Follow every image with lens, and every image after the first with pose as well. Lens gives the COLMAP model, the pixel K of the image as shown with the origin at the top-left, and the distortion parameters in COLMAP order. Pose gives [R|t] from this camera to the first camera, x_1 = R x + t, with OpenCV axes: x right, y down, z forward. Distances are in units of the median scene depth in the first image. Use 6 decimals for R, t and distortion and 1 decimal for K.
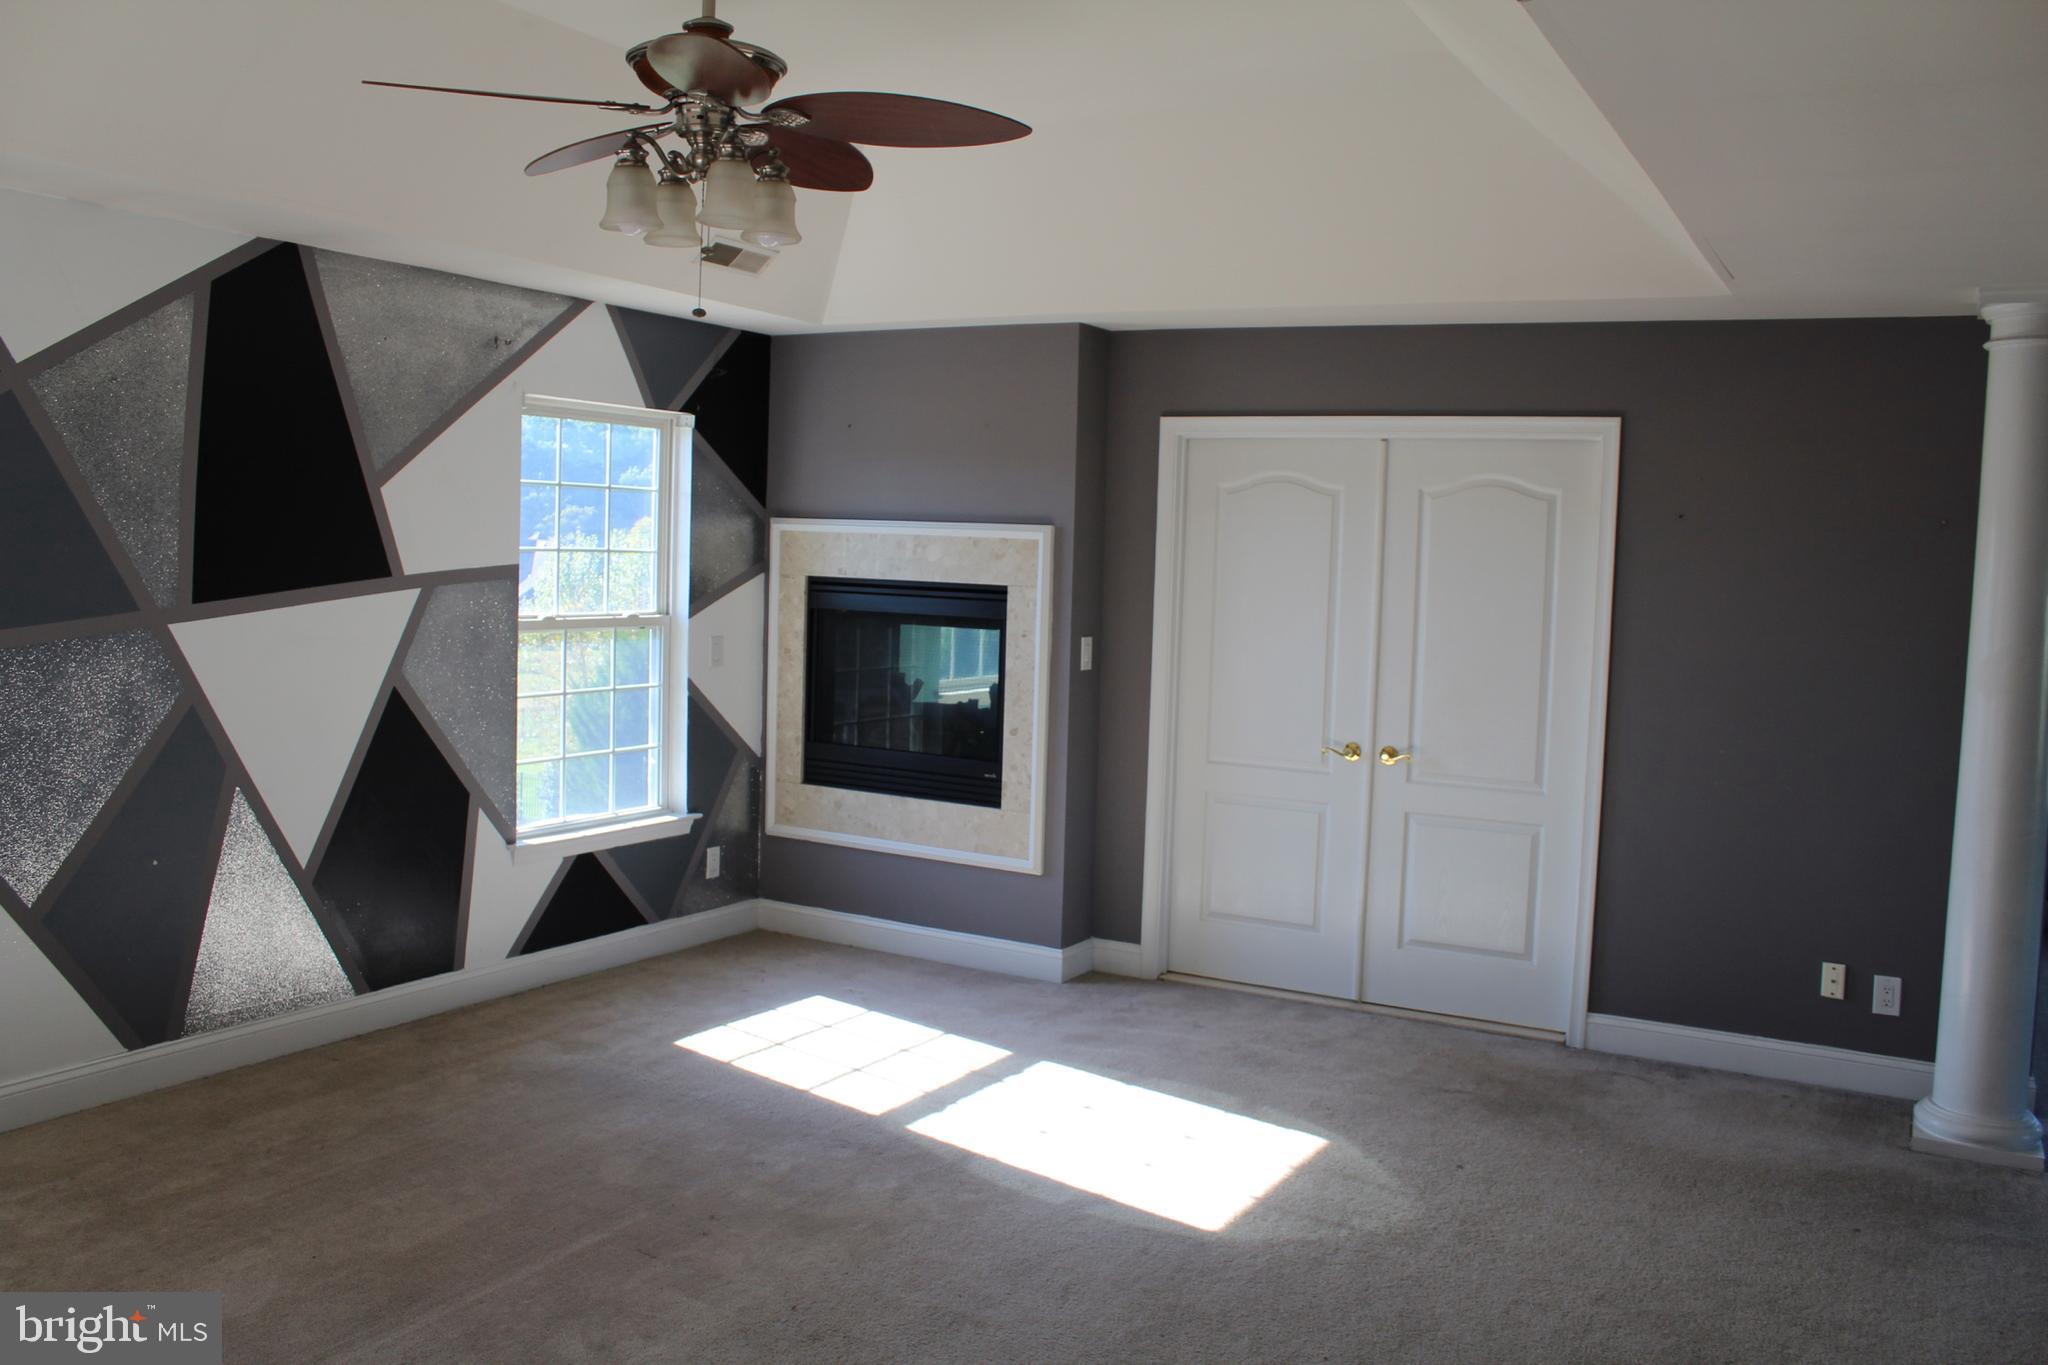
lens RADIAL K [[1697.3, 0, 1024.0], [0, 1697.3, 682.5], [0, 0, 1]] dist [-0.204897, 0.222075]
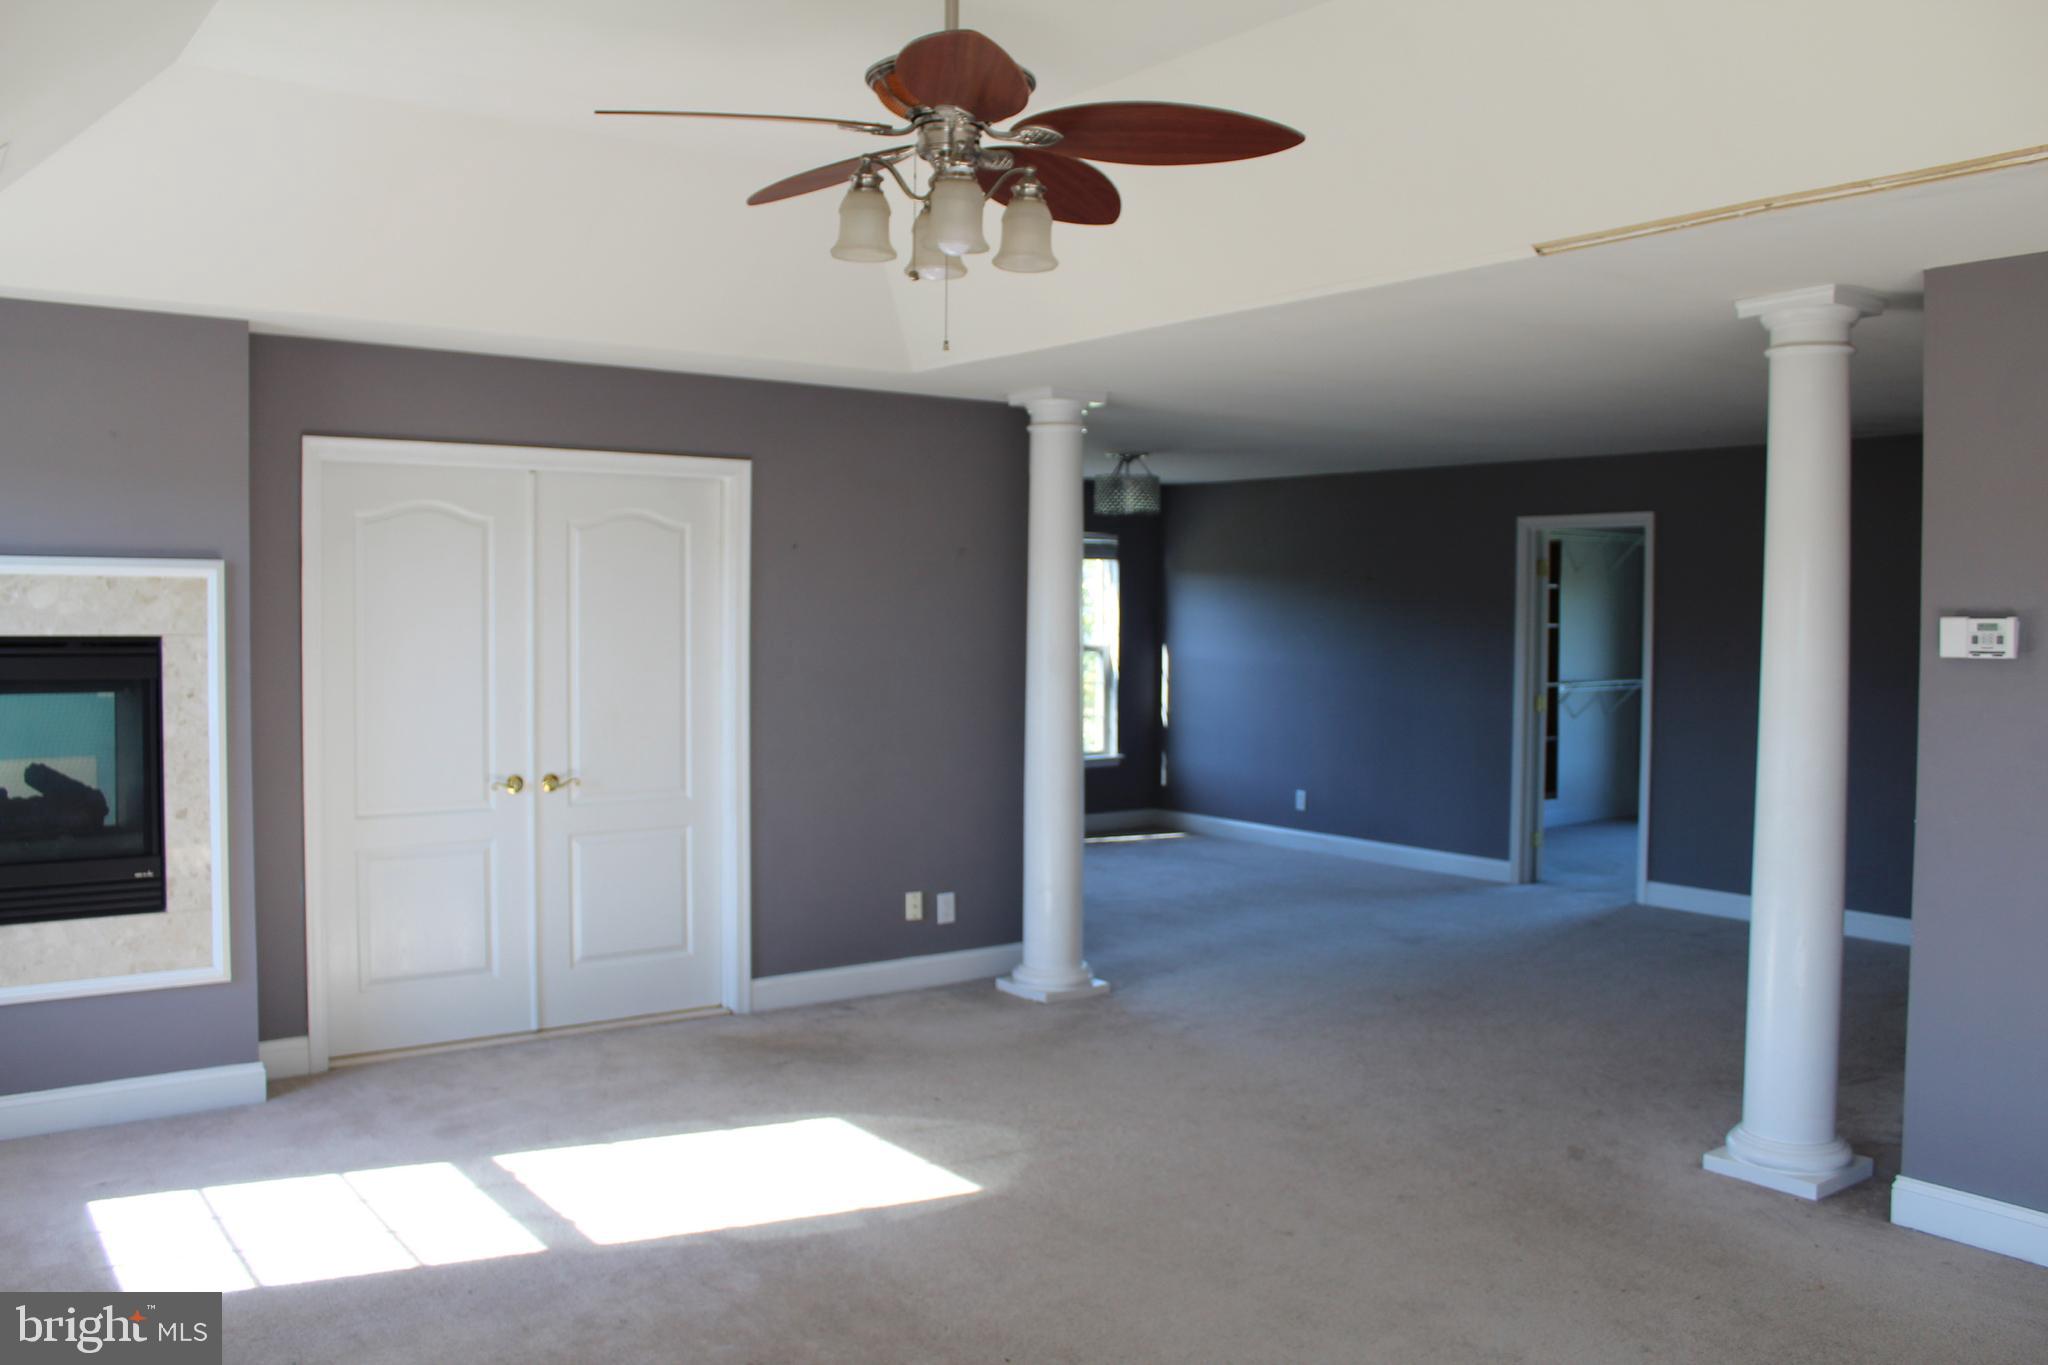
lens RADIAL K [[1699.1, 0, 1024.0], [0, 1699.1, 682.5], [0, 0, 1]] dist [-0.051395, -0.001379]
pose [[0.412718, -0.074637, 0.907796, -0.595835], [0.071679, 0.996208, 0.049317, -0.047174], [-0.908034, 0.044716, 0.416503, 0.311533]]
